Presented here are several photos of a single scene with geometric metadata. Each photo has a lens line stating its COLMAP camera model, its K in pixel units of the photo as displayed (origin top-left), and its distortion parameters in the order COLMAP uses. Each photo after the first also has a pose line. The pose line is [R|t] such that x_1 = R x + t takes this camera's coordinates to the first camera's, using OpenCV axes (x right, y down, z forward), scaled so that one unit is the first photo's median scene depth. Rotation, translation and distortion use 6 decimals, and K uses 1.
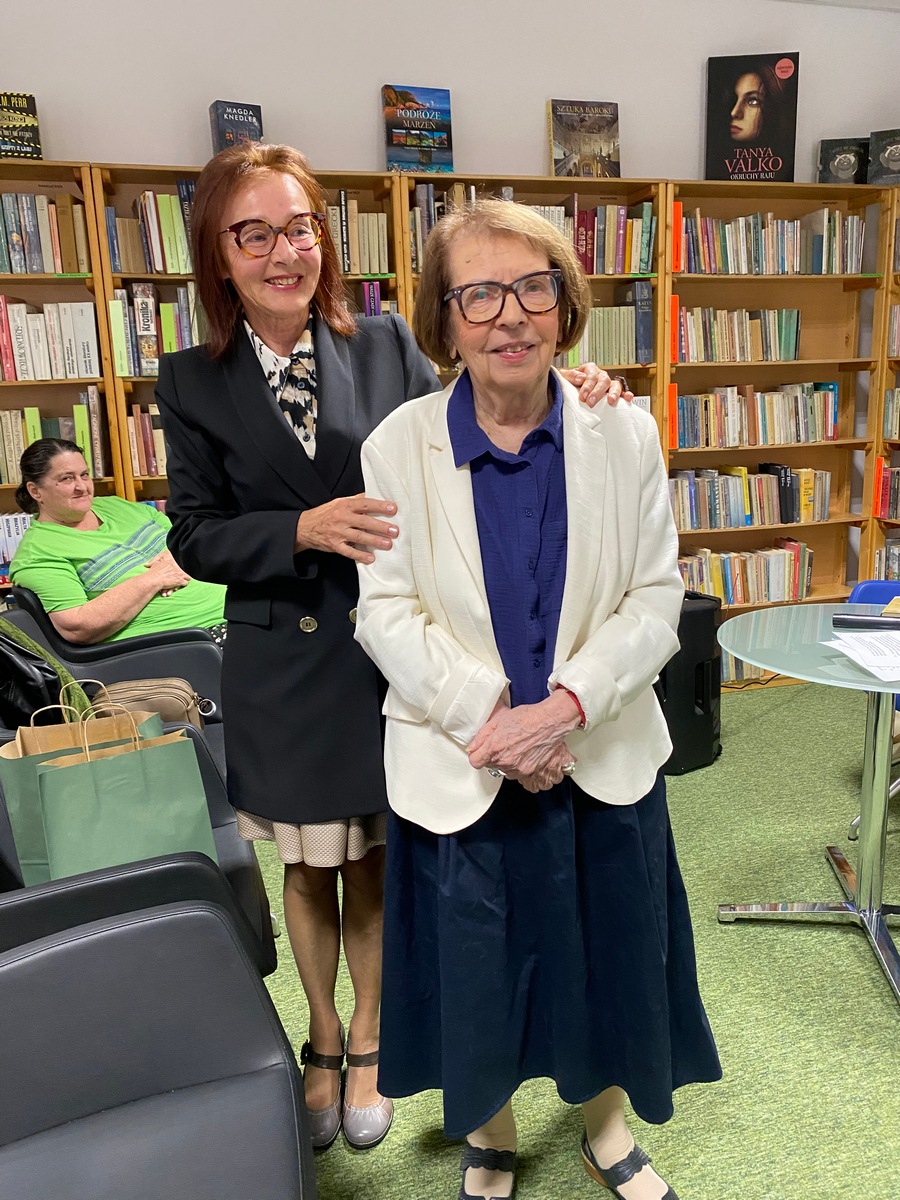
lens RADIAL K [[919.5, 0, 450.0], [0, 919.5, 600.0], [0, 0, 1]] dist [-0.005301, 0.006878]
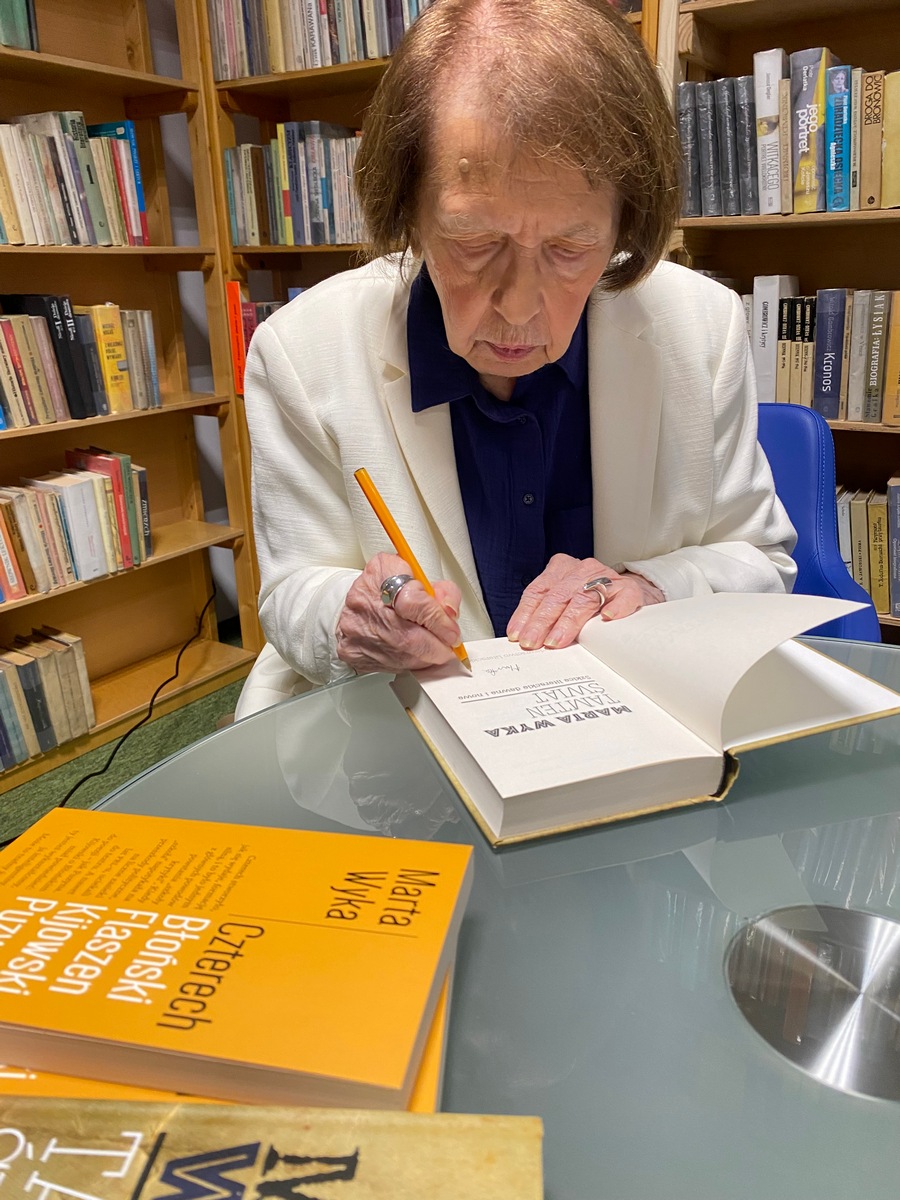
lens RADIAL K [[919.5, 0, 450.0], [0, 919.5, 600.0], [0, 0, 1]] dist [-0.005301, 0.006878]
pose [[0.740832, -0.200073, 0.641201, 0.182020], [0.133478, 0.979421, 0.151389, -0.037336], [-0.658295, -0.026567, 0.752291, 0.512674]]
